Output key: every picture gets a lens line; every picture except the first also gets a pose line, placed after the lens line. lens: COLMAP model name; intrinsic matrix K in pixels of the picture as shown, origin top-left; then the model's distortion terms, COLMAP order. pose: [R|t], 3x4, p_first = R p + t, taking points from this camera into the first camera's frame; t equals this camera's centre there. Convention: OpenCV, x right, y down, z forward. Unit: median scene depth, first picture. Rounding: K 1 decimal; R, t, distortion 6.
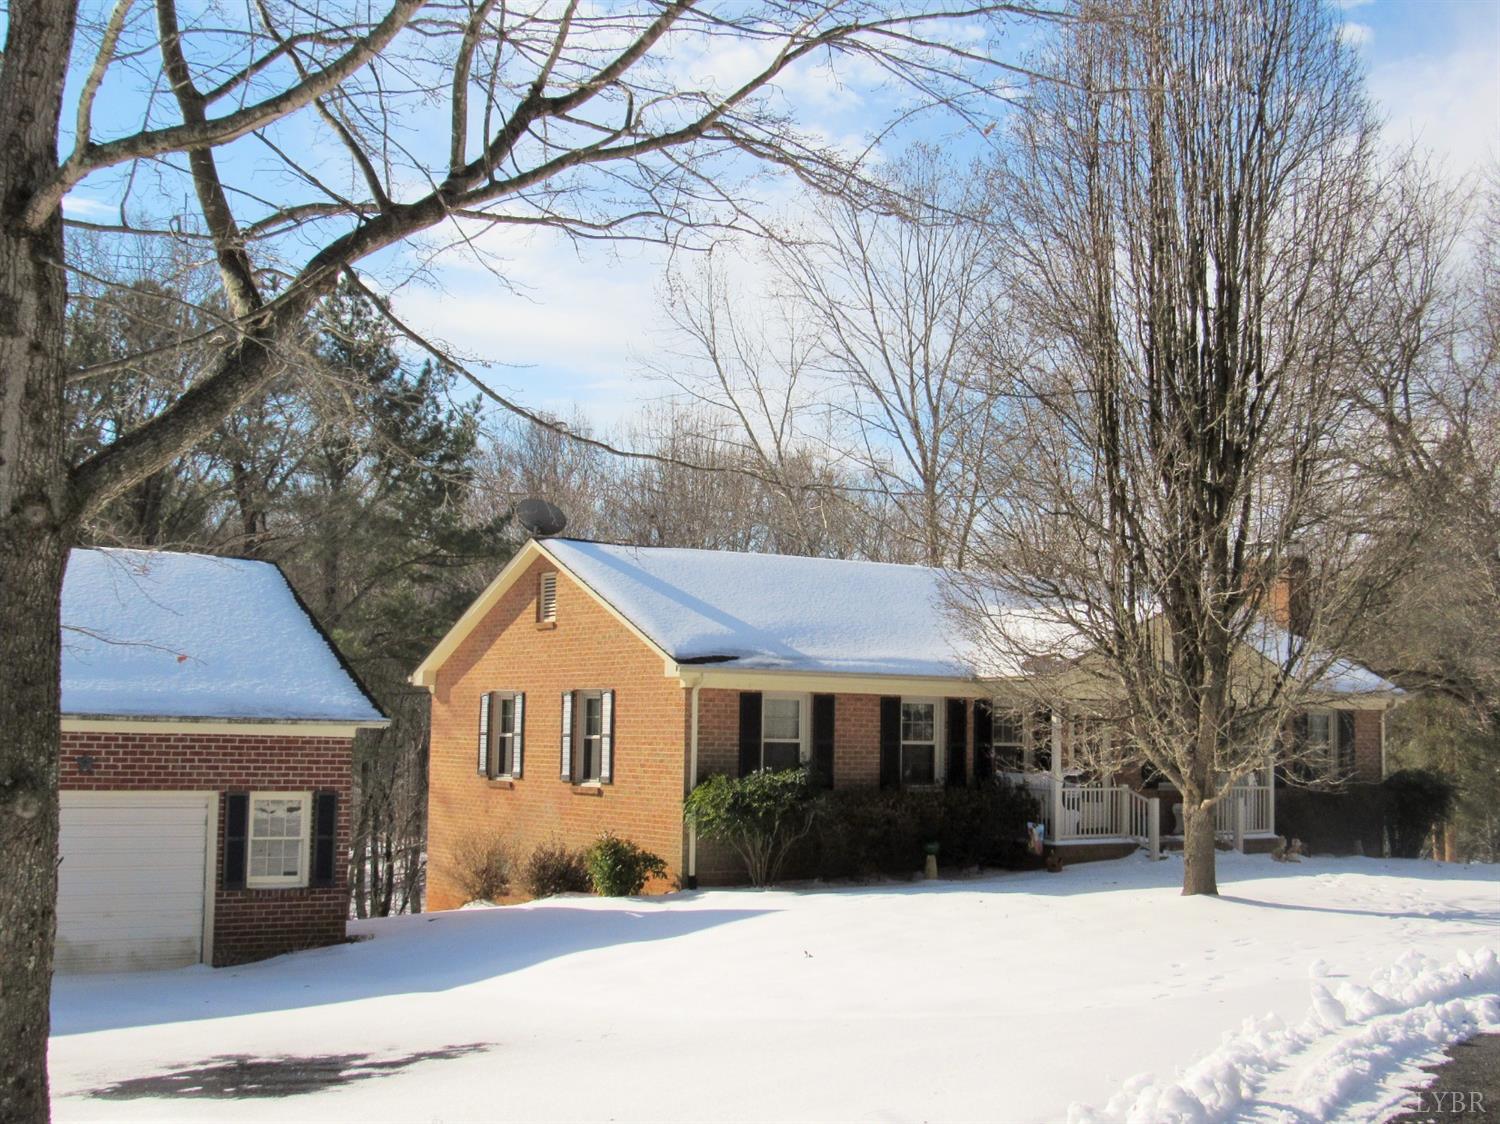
lens RADIAL K [[1928.1, 0, 756.6], [0, 1928.1, 553.9], [0, 0, 1]] dist [-0.035542, 0.000000]
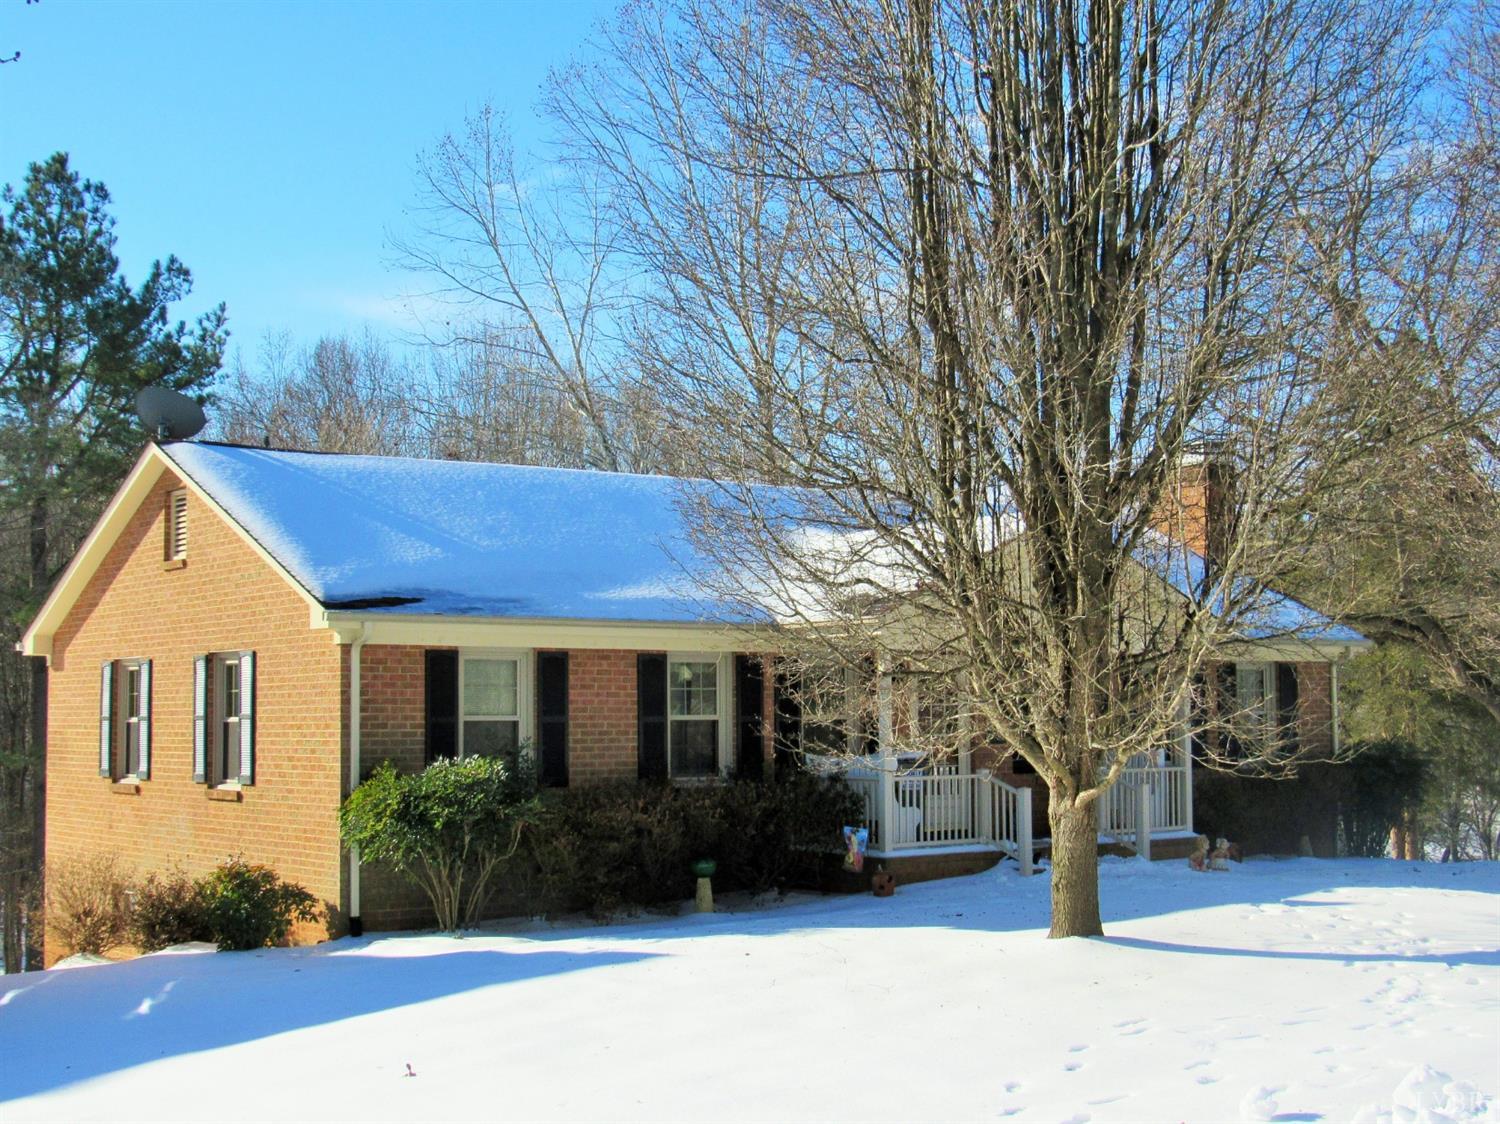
lens RADIAL K [[2147.4, 0, 743.4], [0, 2147.4, 568.1], [0, 0, 1]] dist [-0.038255, 0.000000]
pose [[0.998392, -0.018719, 0.053508, 0.063082], [0.017392, 0.999532, 0.025163, 0.024256], [-0.053954, -0.024192, 0.998250, 0.218502]]
